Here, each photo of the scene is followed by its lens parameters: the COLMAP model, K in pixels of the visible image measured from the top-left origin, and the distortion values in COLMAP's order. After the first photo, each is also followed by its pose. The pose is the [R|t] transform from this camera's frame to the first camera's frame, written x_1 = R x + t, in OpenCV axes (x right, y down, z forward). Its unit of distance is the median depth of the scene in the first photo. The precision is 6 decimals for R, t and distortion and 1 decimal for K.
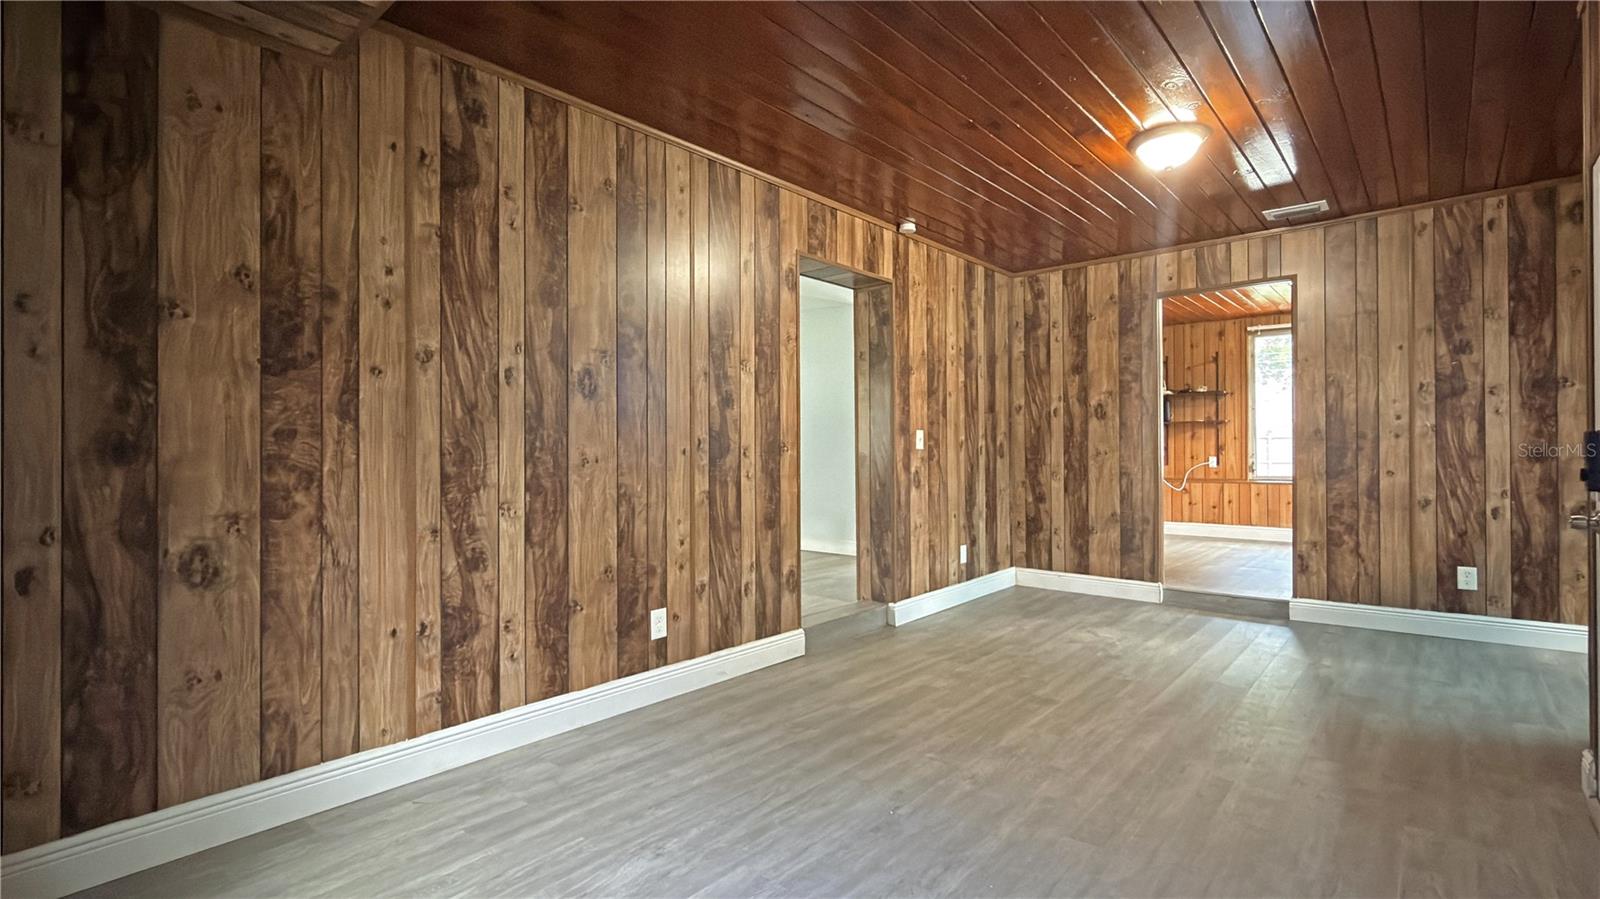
lens RADIAL K [[749.2, 0, 785.3], [0, 749.2, 449.5], [0, 0, 1]] dist [-0.003774, -0.000530]
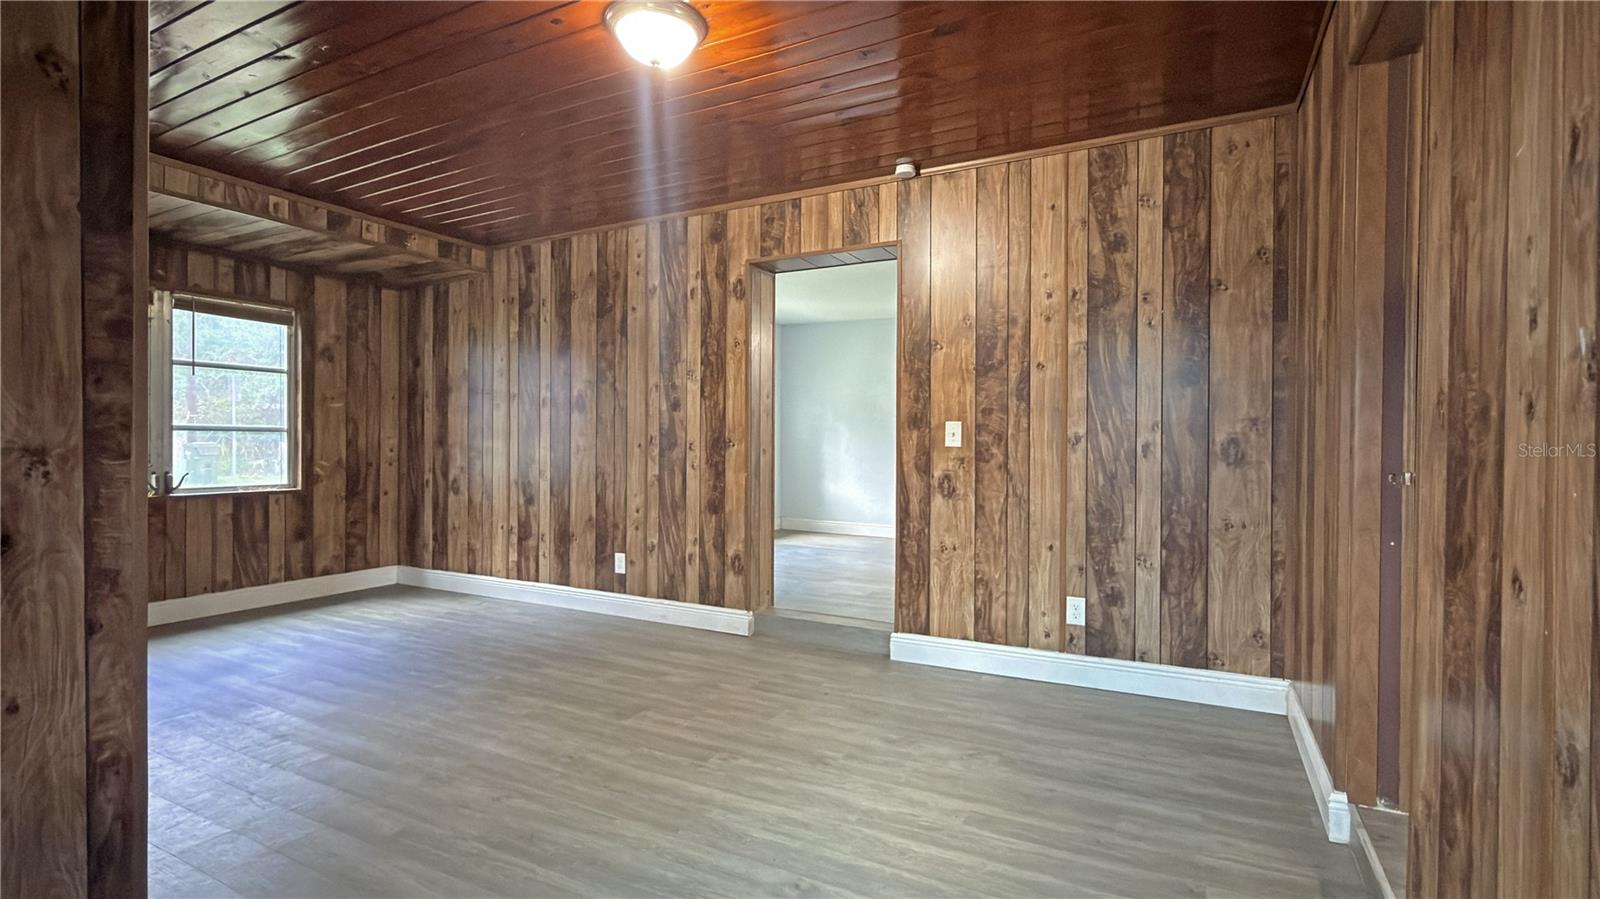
lens RADIAL K [[749.2, 0, 782.8], [0, 749.2, 440.4], [0, 0, 1]] dist [-0.003774, -0.000530]
pose [[0.215010, 0.013869, -0.976513, 1.182260], [0.001369, 0.999894, 0.014503, -0.024156], [0.976611, -0.004455, 0.214968, 0.894523]]
